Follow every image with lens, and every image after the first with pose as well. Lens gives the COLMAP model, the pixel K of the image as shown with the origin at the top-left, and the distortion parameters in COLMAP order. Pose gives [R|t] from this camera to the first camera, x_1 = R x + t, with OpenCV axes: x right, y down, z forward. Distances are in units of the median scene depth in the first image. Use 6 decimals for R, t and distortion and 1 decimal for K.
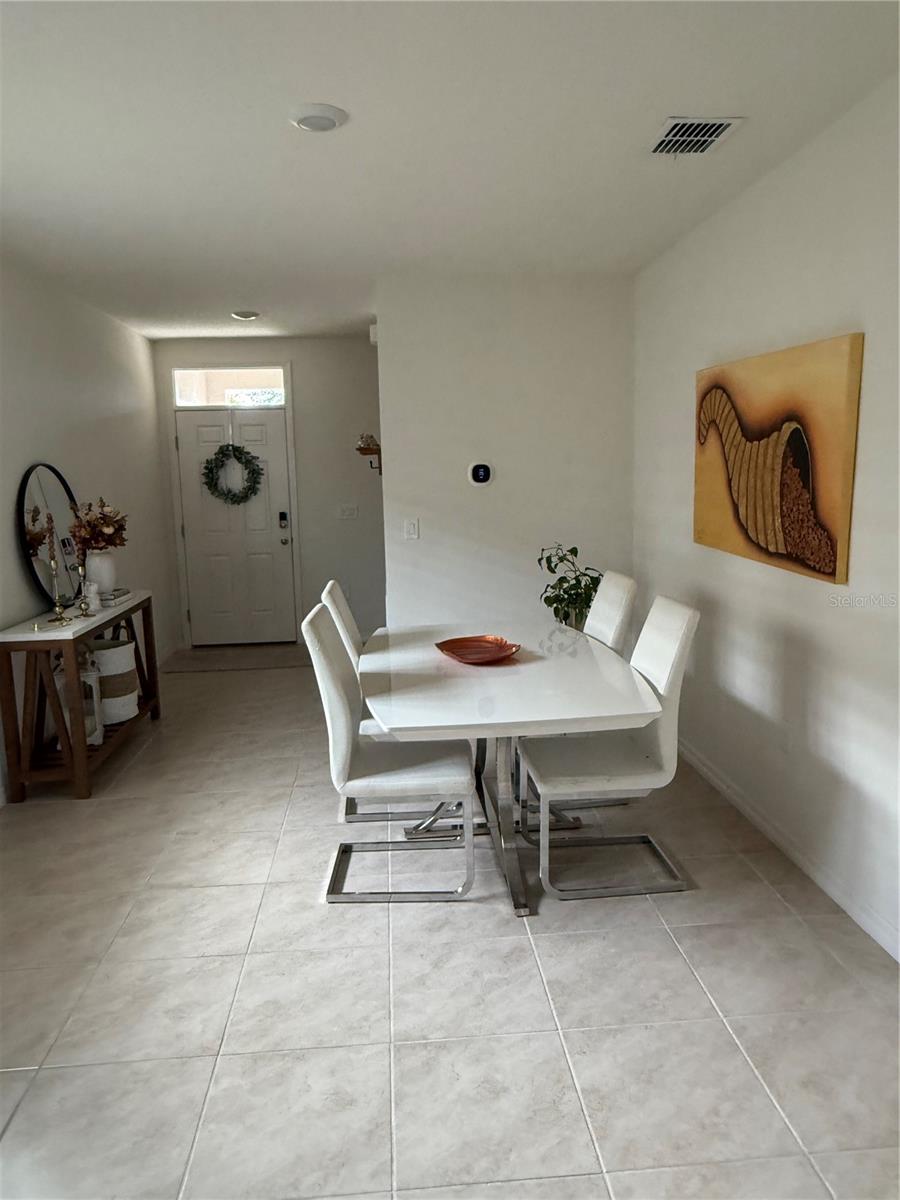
lens RADIAL K [[795.7, 0, 430.4], [0, 795.7, 587.5], [0, 0, 1]] dist [0.012938, -0.004212]
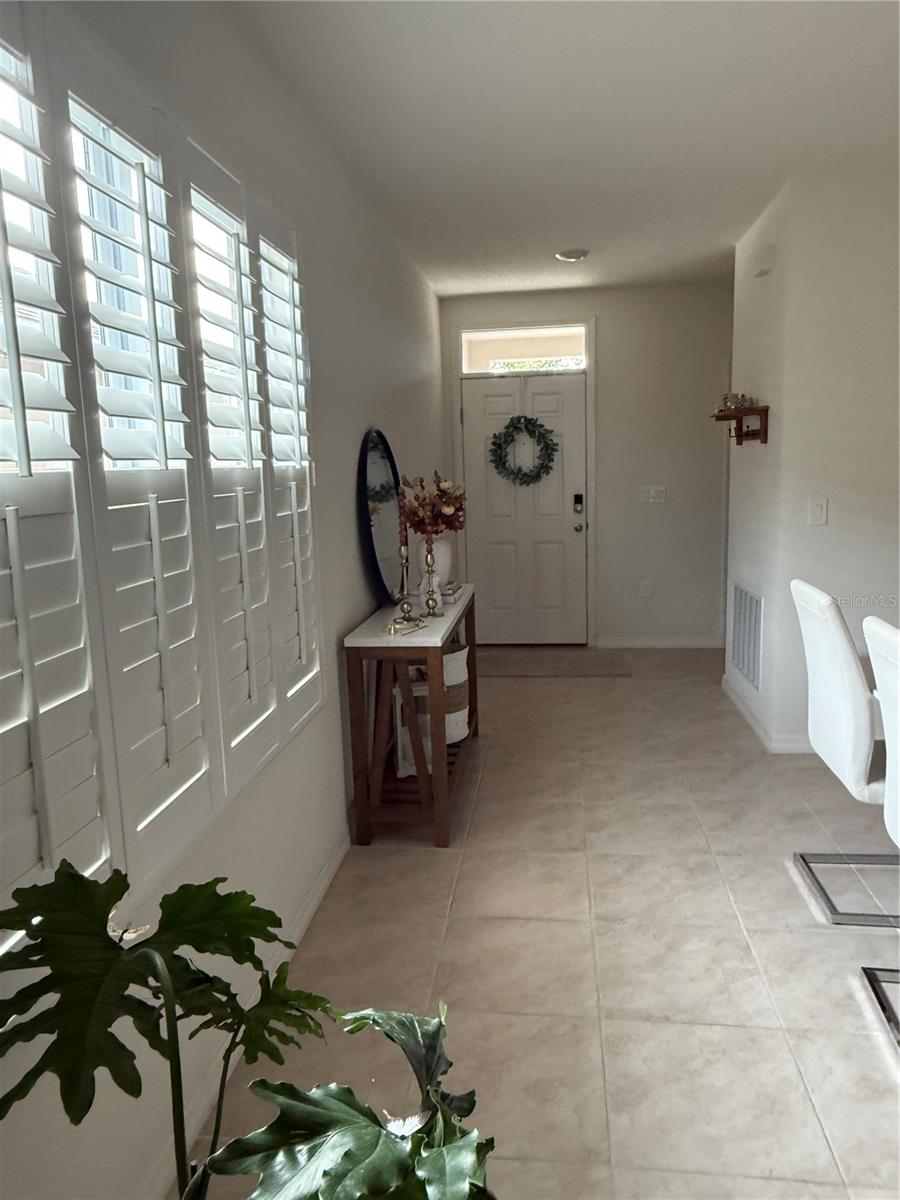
lens RADIAL K [[795.7, 0, 453.9], [0, 795.7, 596.1], [0, 0, 1]] dist [0.012938, -0.004212]
pose [[0.982673, 0.027470, -0.183302, -0.225414], [-0.023337, 0.999423, 0.024669, -0.003647], [0.183874, -0.019964, 0.982747, 0.179728]]
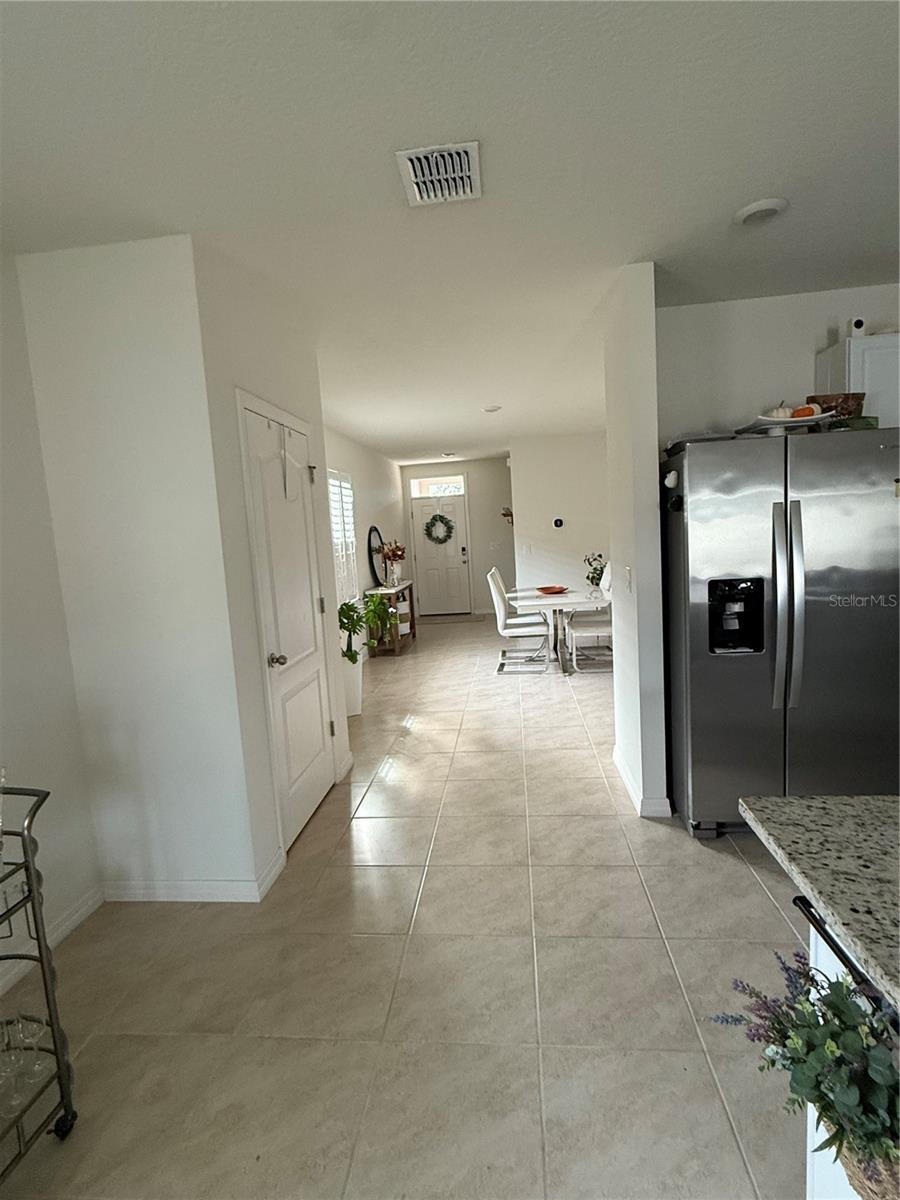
lens RADIAL K [[597.2, 0, 453.4], [0, 597.2, 592.1], [0, 0, 1]] dist [-0.005044, -0.001111]
pose [[0.986681, -0.021191, -0.161280, 0.039035], [0.014712, 0.999040, -0.041265, 0.111829], [0.161999, 0.038343, 0.986046, -0.673481]]
